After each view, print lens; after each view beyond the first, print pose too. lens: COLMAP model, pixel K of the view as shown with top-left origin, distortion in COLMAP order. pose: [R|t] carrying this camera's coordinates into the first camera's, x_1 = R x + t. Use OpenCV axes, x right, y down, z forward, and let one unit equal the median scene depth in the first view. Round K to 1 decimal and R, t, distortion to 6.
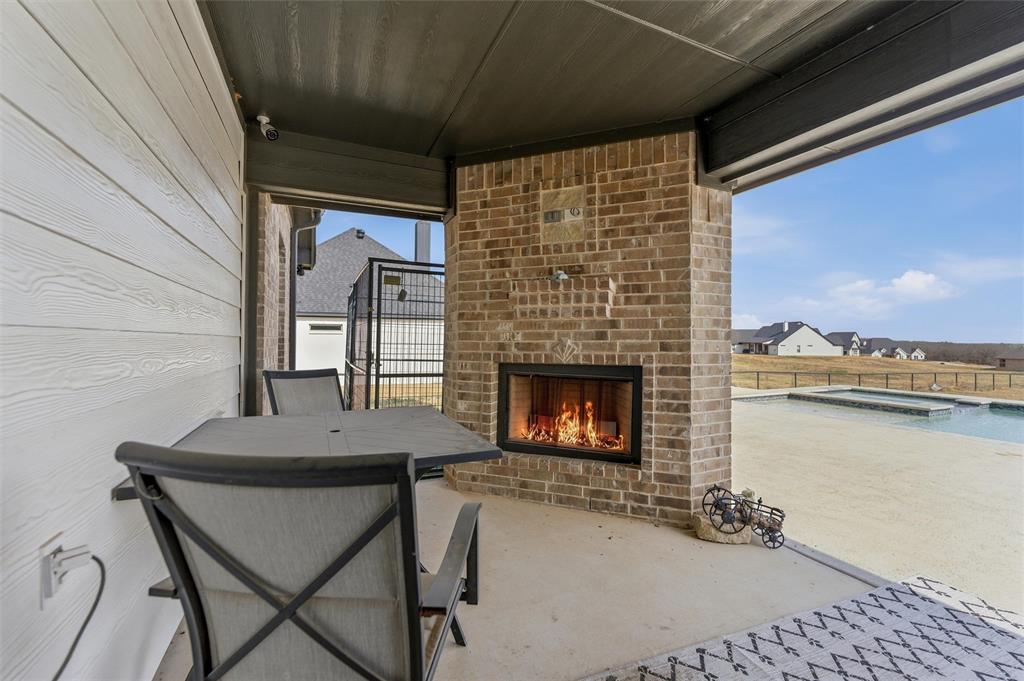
lens RADIAL K [[423.2, 0, 504.6], [0, 423.2, 334.3], [0, 0, 1]] dist [-0.000868, 0.000205]
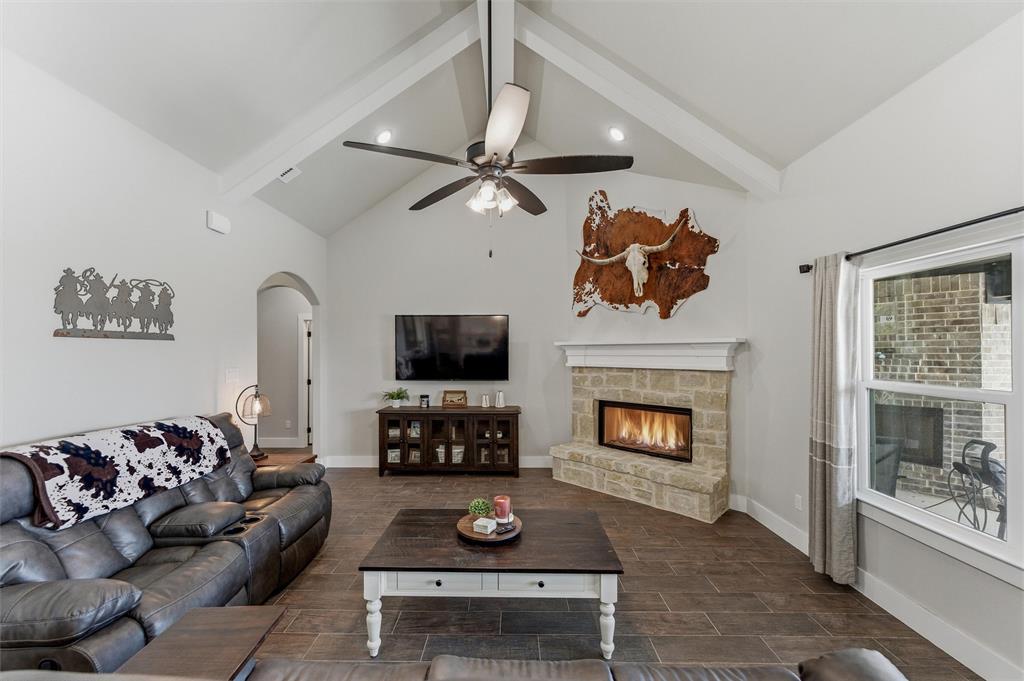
lens RADIAL K [[416.9, 0, 501.1], [0, 416.9, 347.8], [0, 0, 1]] dist [-0.000208, 0.000239]
pose [[0.909340, -0.007791, -0.415981, -0.602223], [0.008433, 0.999964, -0.000294, -0.187941], [0.415969, -0.003240, 0.909373, -1.291969]]
